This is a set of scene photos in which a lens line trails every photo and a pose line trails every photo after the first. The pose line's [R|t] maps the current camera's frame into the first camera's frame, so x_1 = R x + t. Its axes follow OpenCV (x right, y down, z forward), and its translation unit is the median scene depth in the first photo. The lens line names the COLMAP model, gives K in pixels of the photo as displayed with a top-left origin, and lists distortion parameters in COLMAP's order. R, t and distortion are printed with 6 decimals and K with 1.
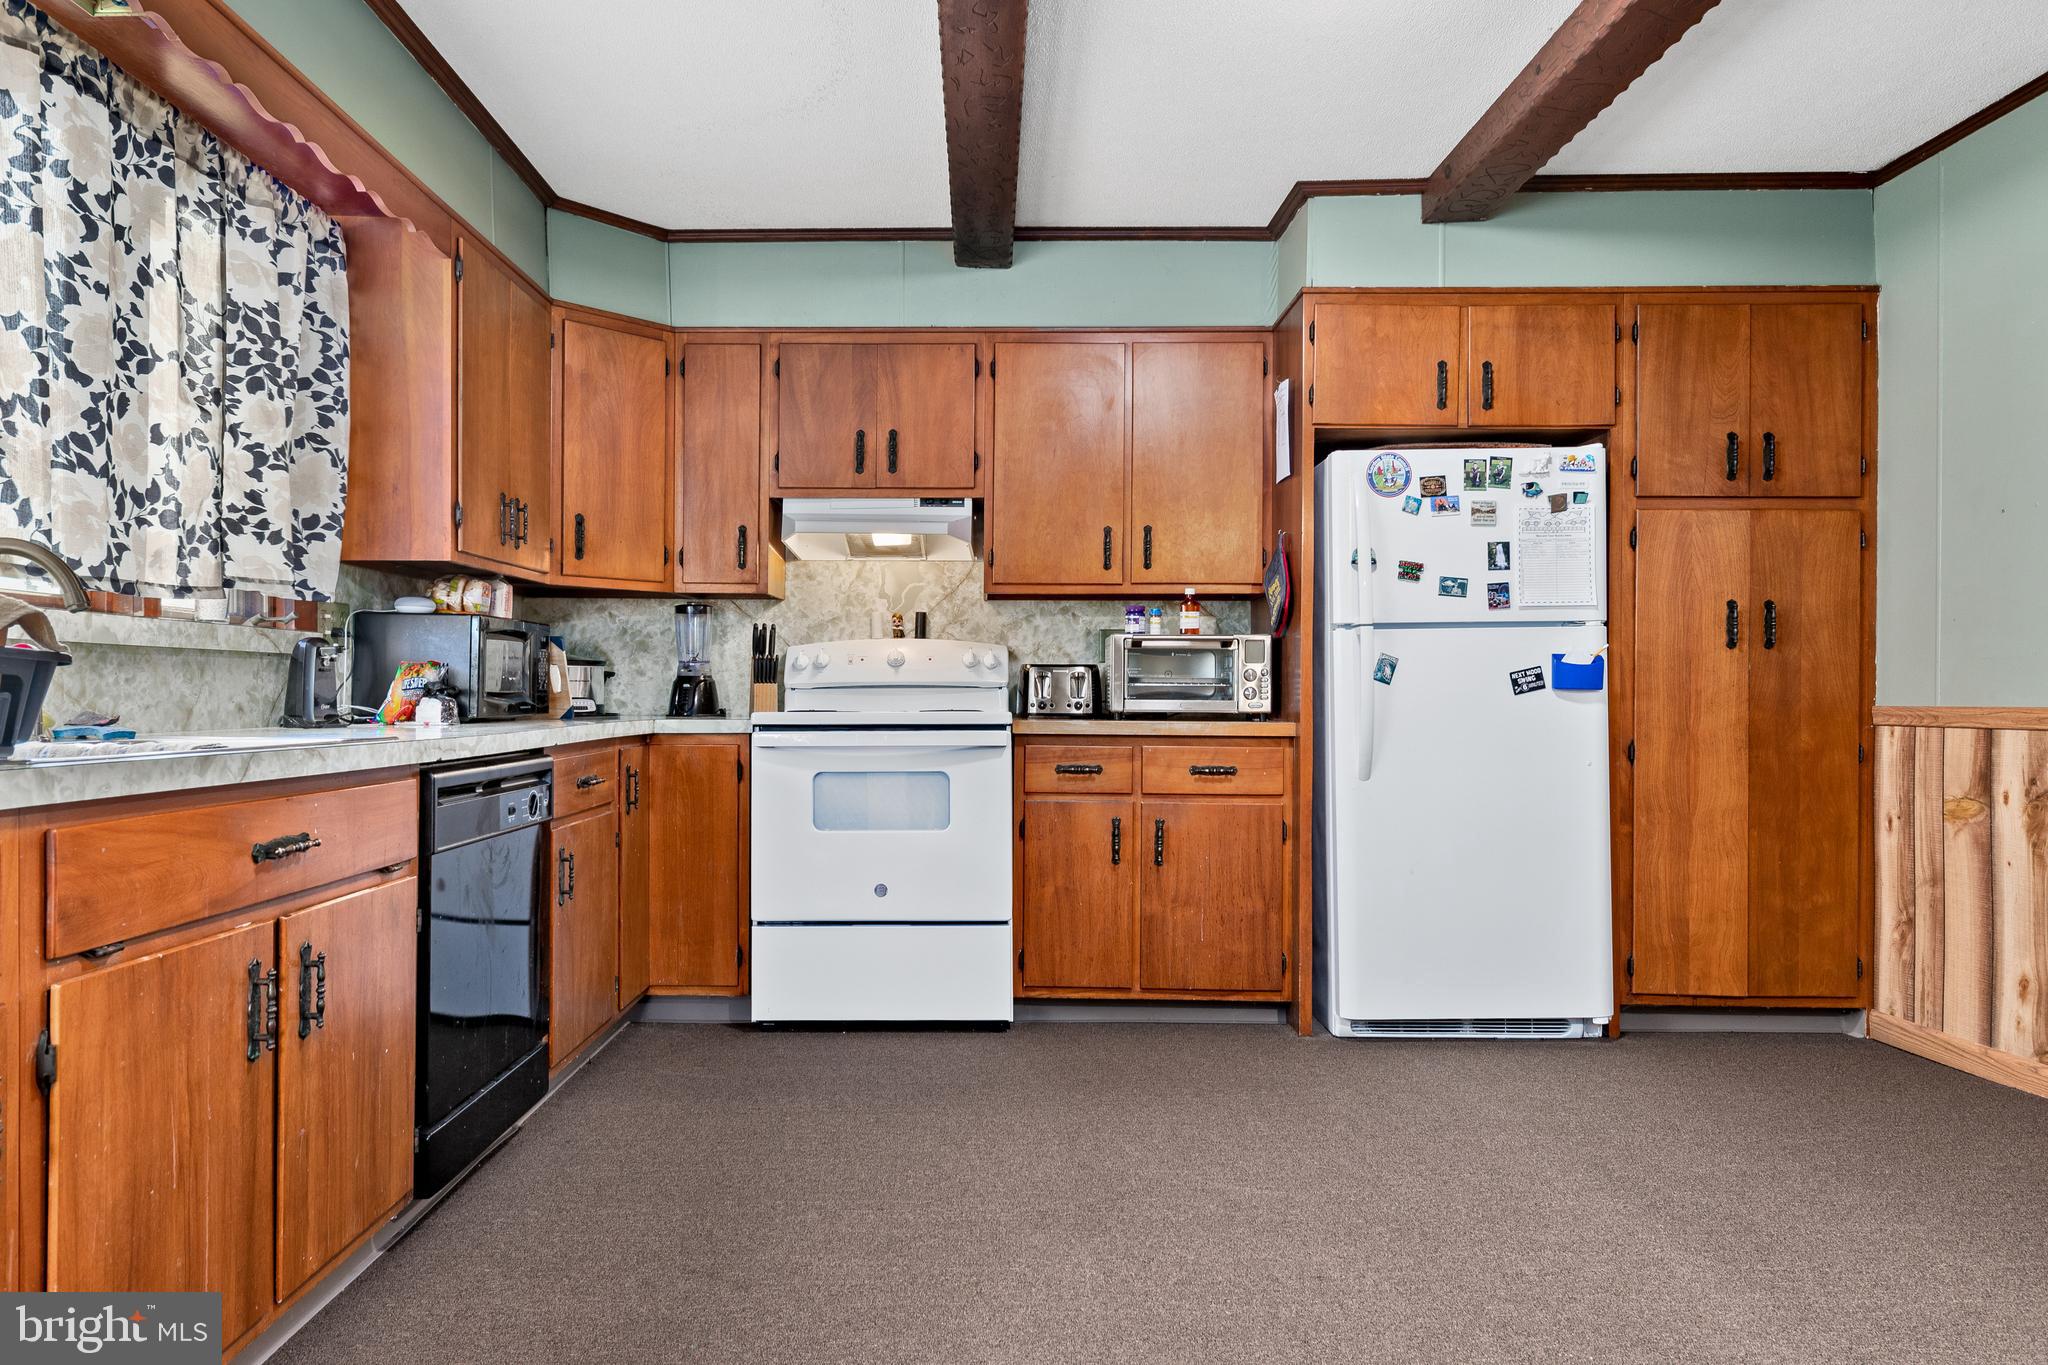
lens RADIAL K [[1234.6, 0, 978.8], [0, 1234.6, 685.3], [0, 0, 1]] dist [0.010860, -0.014505]
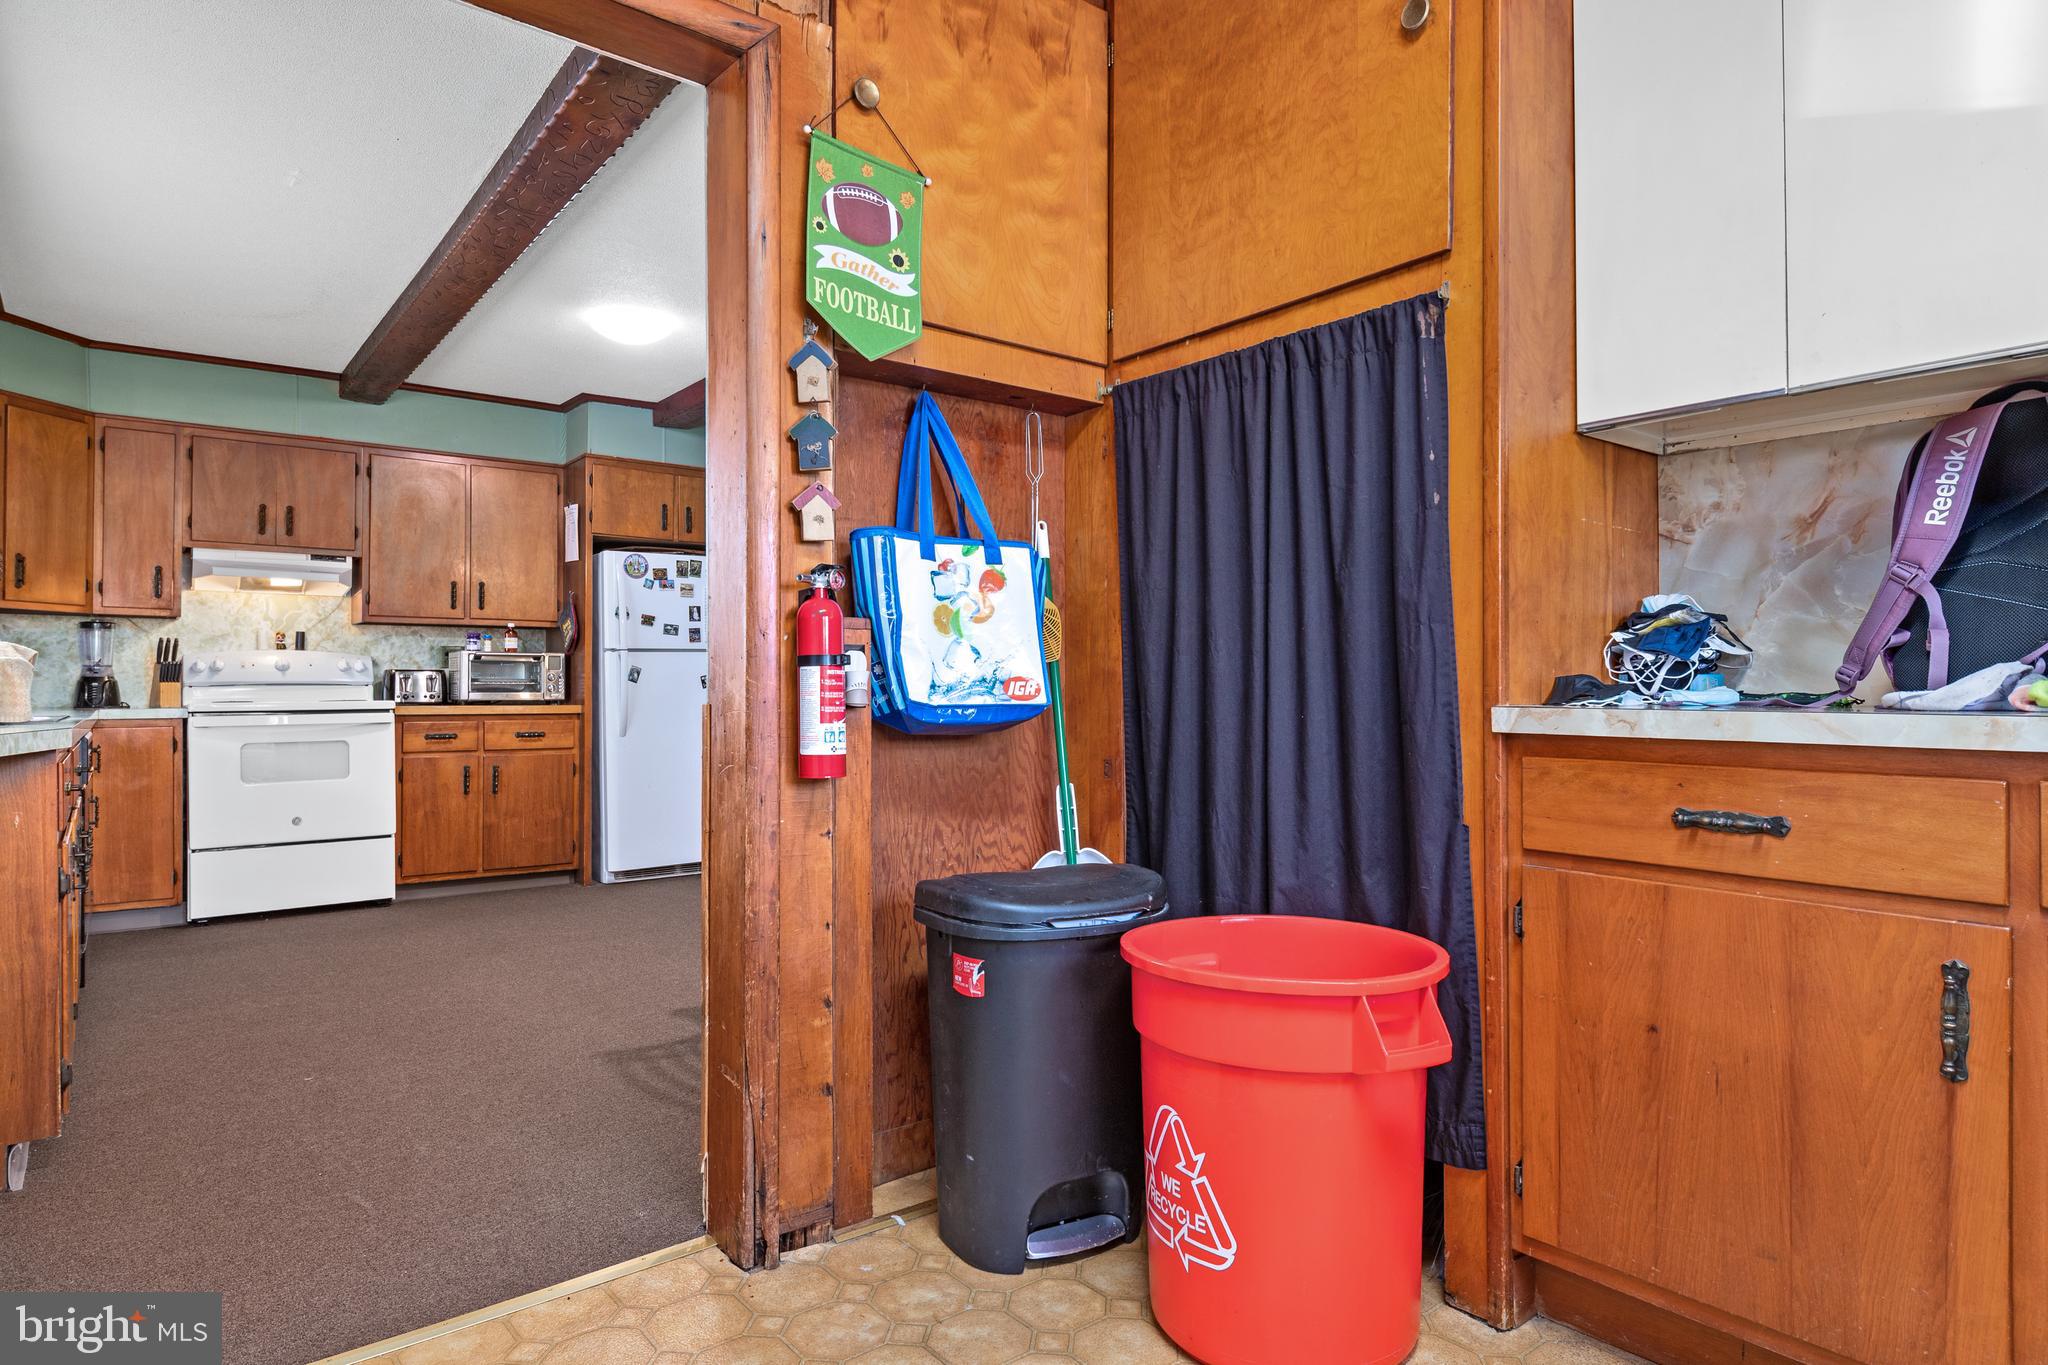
lens RADIAL K [[1135.3, 0, 1024.0], [0, 1135.3, 682.5], [0, 0, 1]] dist [0.004586, -0.001247]
pose [[0.781155, -0.000892, 0.624337, -0.246777], [0.000187, 0.999999, 0.001195, -0.003010], [-0.624337, -0.000816, 0.781155, -0.612437]]
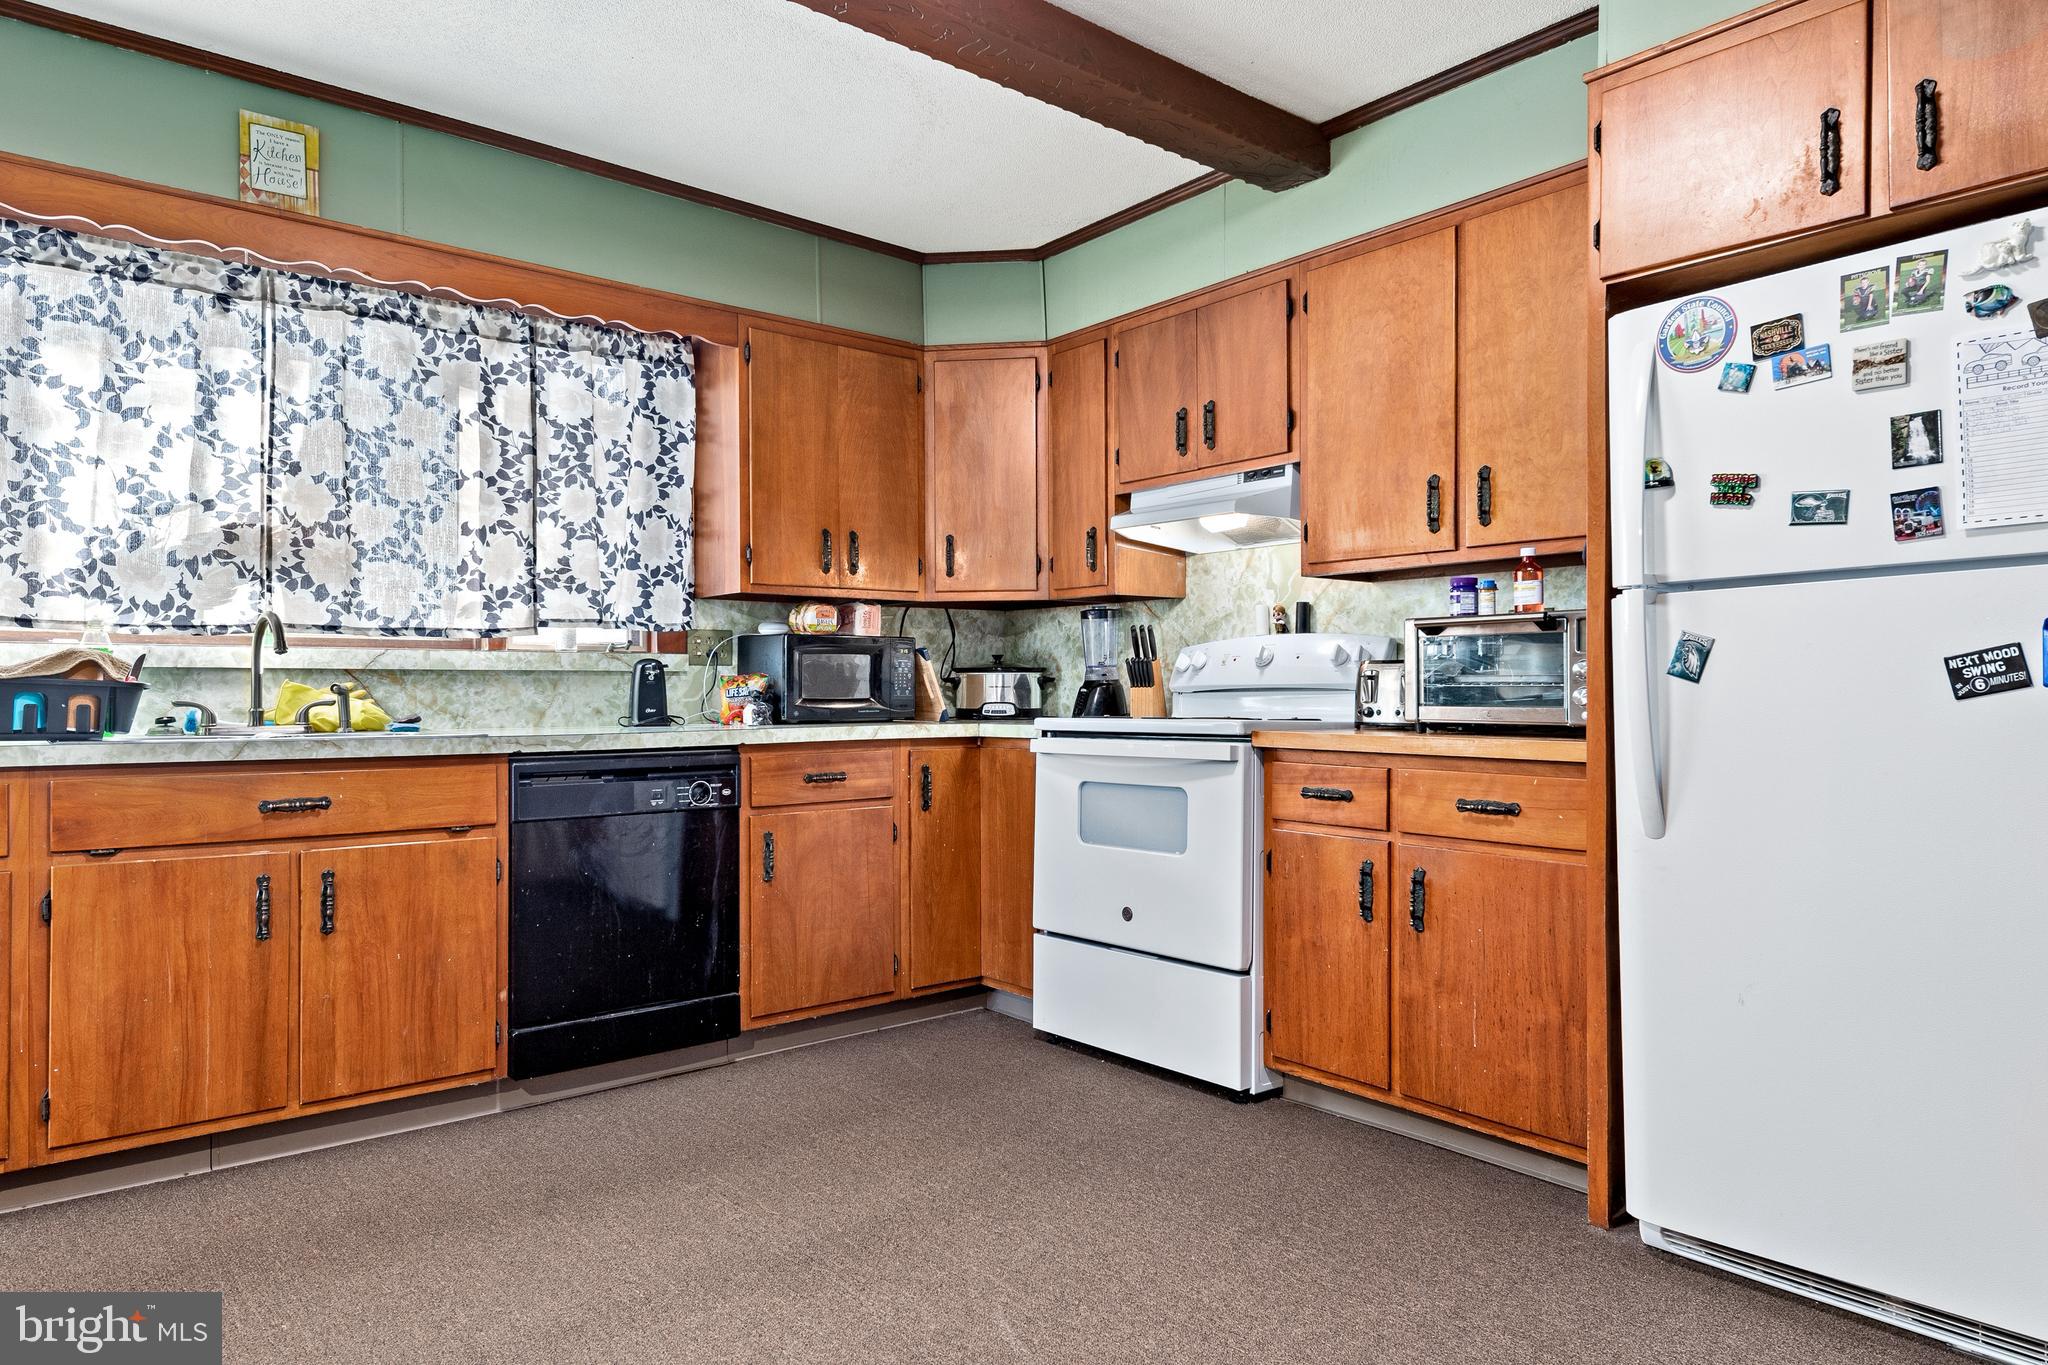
lens RADIAL K [[1234.6, 0, 978.8], [0, 1234.6, 685.3], [0, 0, 1]] dist [0.010860, -0.014505]
pose [[0.630525, -0.009795, -0.776107, 0.553721], [0.010107, 0.999939, -0.004409, -0.000272], [0.776103, -0.005064, 0.630585, 0.333379]]
